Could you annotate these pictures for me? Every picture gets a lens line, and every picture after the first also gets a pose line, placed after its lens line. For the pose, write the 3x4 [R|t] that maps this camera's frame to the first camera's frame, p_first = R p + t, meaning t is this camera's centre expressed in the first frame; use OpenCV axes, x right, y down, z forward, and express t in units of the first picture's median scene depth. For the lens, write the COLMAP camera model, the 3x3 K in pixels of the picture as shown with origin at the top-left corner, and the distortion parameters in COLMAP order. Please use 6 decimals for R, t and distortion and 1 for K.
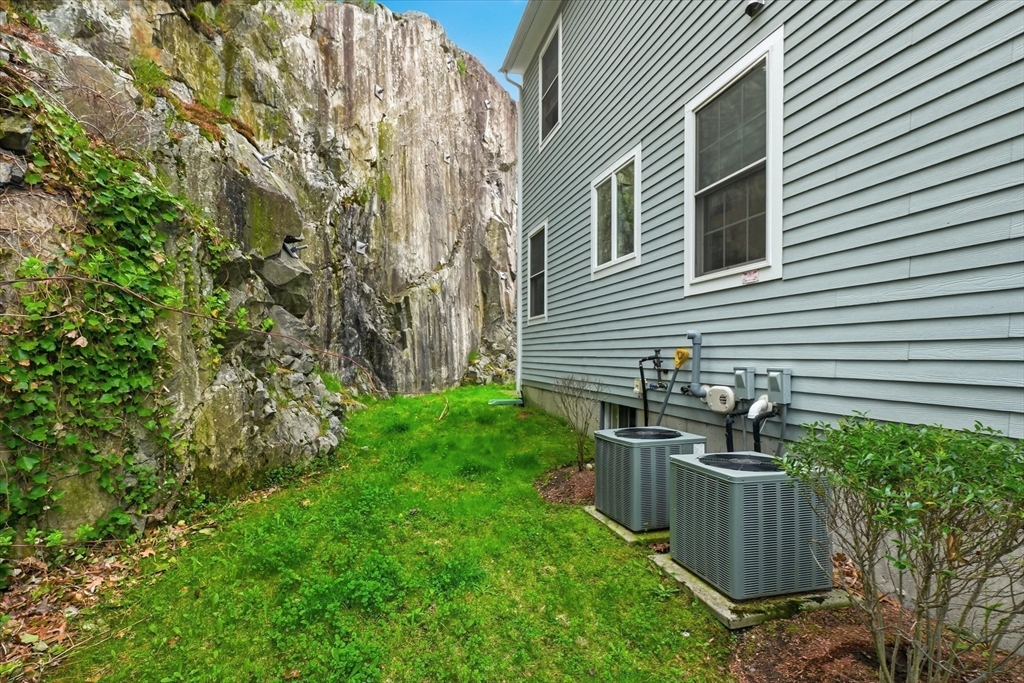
lens RADIAL K [[504.3, 0, 508.0], [0, 504.3, 338.4], [0, 0, 1]] dist [-0.003482, -0.000022]
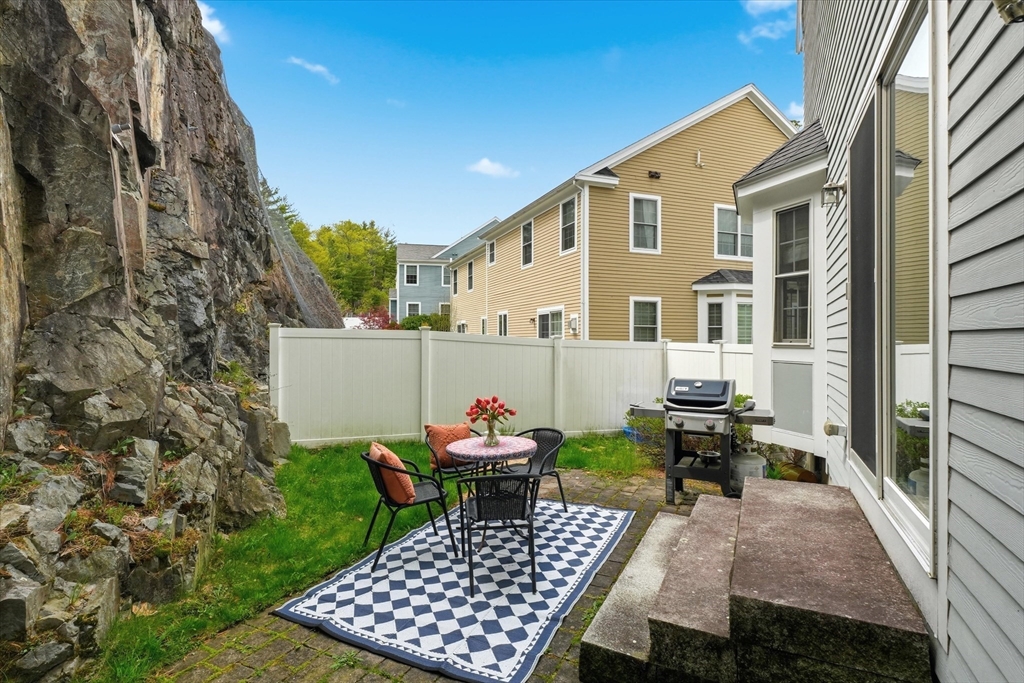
lens RADIAL K [[498.1, 0, 512.0], [0, 498.1, 341.5], [0, 0, 1]] dist [-0.002289, -0.000678]
pose [[0.662802, -0.000533, 0.748794, -0.070693], [-0.026167, 0.999372, 0.023873, -0.026288], [-0.748337, -0.035417, 0.662373, 0.693646]]
